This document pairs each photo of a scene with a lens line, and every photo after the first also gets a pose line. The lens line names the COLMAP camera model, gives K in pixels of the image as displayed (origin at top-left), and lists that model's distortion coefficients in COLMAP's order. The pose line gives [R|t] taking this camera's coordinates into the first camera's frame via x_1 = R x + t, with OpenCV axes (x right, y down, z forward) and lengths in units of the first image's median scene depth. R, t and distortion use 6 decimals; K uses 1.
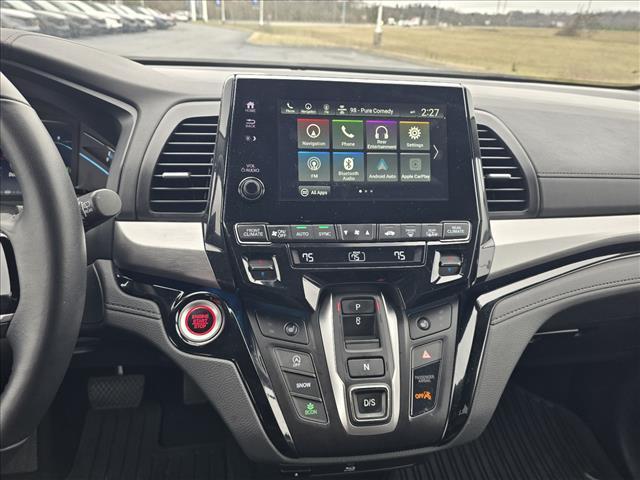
lens RADIAL K [[433.4, 0, 317.7], [0, 433.4, 243.8], [0, 0, 1]] dist [0.029039, -0.023256]
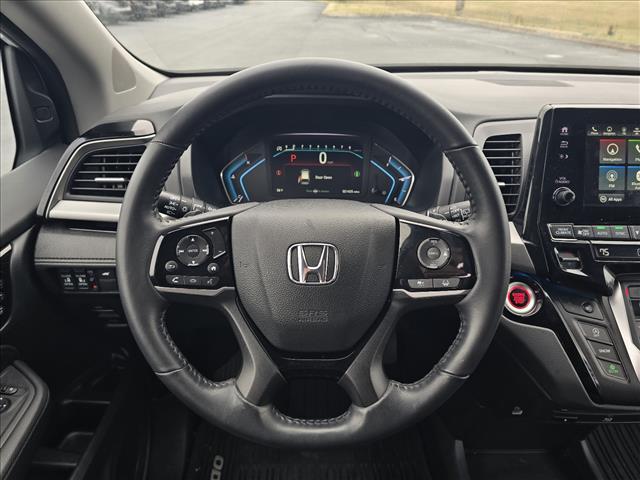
lens RADIAL K [[433.4, 0, 318.8], [0, 433.4, 244.0], [0, 0, 1]] dist [0.029039, -0.023256]
pose [[0.991698, 0.026426, -0.125840, -0.677462], [-0.018495, 0.997792, 0.063783, -0.055529], [0.127248, -0.060926, 0.989998, -0.352786]]
